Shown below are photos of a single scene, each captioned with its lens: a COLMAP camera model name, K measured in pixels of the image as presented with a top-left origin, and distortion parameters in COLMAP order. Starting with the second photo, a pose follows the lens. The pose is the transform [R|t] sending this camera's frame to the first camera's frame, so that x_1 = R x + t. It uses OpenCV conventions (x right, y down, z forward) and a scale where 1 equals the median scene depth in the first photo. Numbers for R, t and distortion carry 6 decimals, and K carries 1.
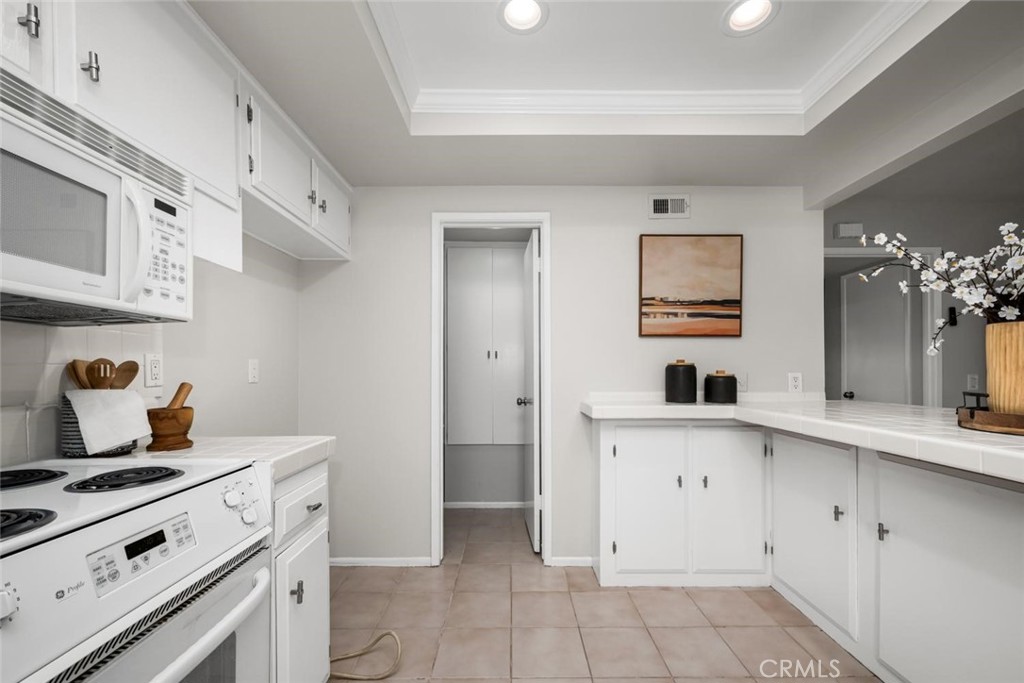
lens RADIAL K [[409.7, 0, 513.1], [0, 409.7, 369.1], [0, 0, 1]] dist [0.000227, 0.000051]
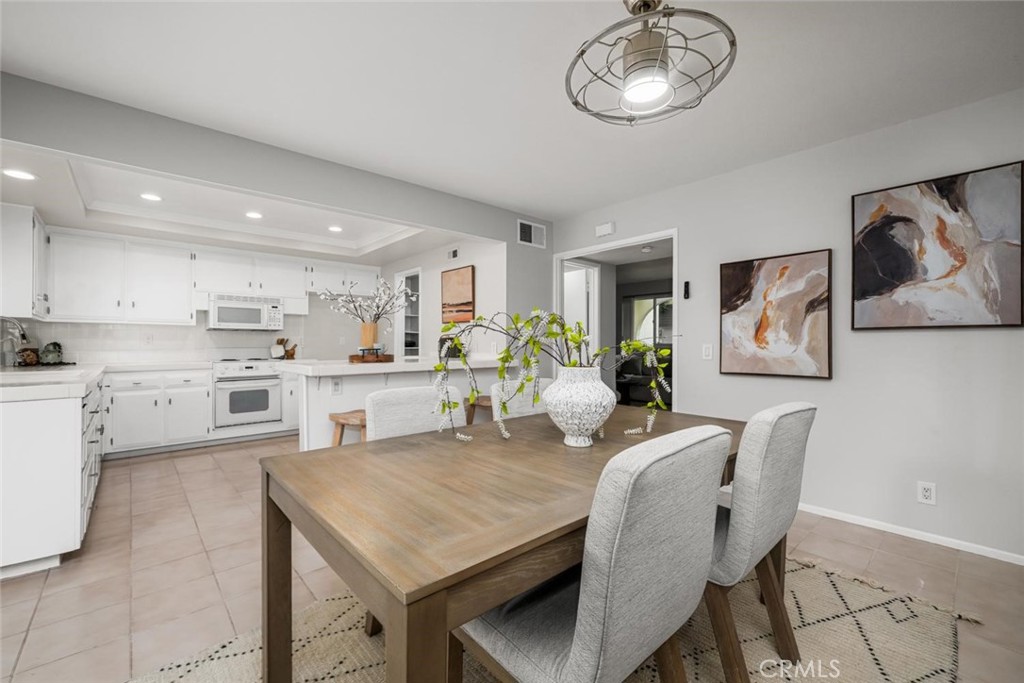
lens RADIAL K [[419.1, 0, 512.5], [0, 419.1, 338.2], [0, 0, 1]] dist [0.000038, 0.000006]
pose [[0.666226, -0.007519, -0.745712, 2.151892], [0.002225, 0.999965, -0.008095, 0.008234], [0.745747, 0.003734, 0.666219, -0.095457]]
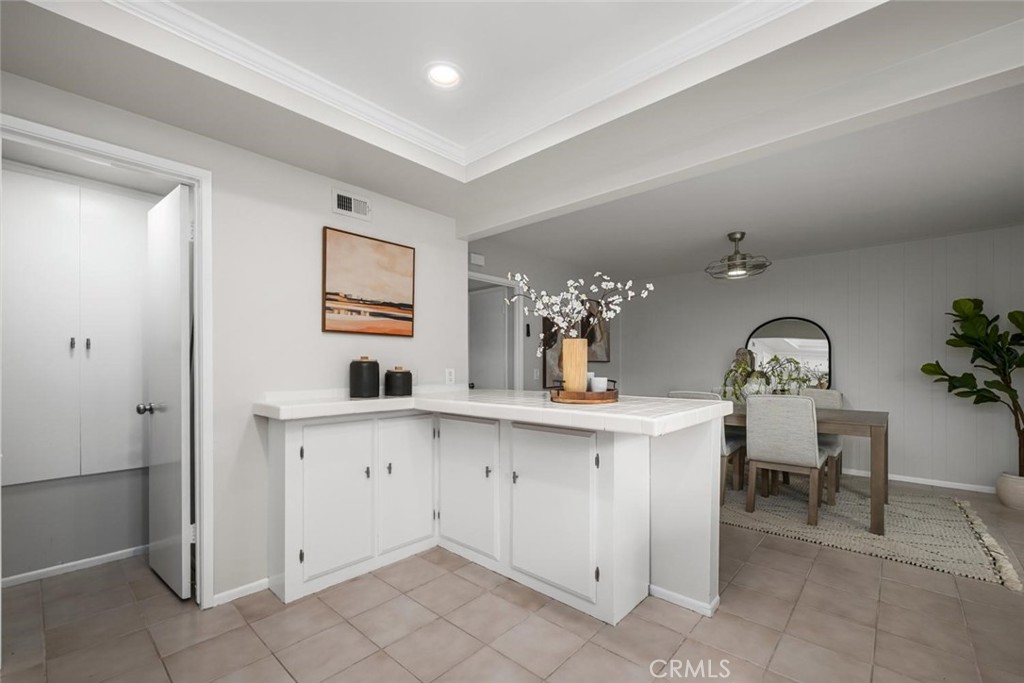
lens RADIAL K [[429.8, 0, 511.9], [0, 429.8, 366.5], [0, 0, 1]] dist [-0.000700, -0.000254]
pose [[0.676839, -0.000653, 0.736131, -0.144771], [-0.001523, 0.999996, 0.002288, -0.000320], [-0.736129, -0.002670, 0.676836, -0.015538]]
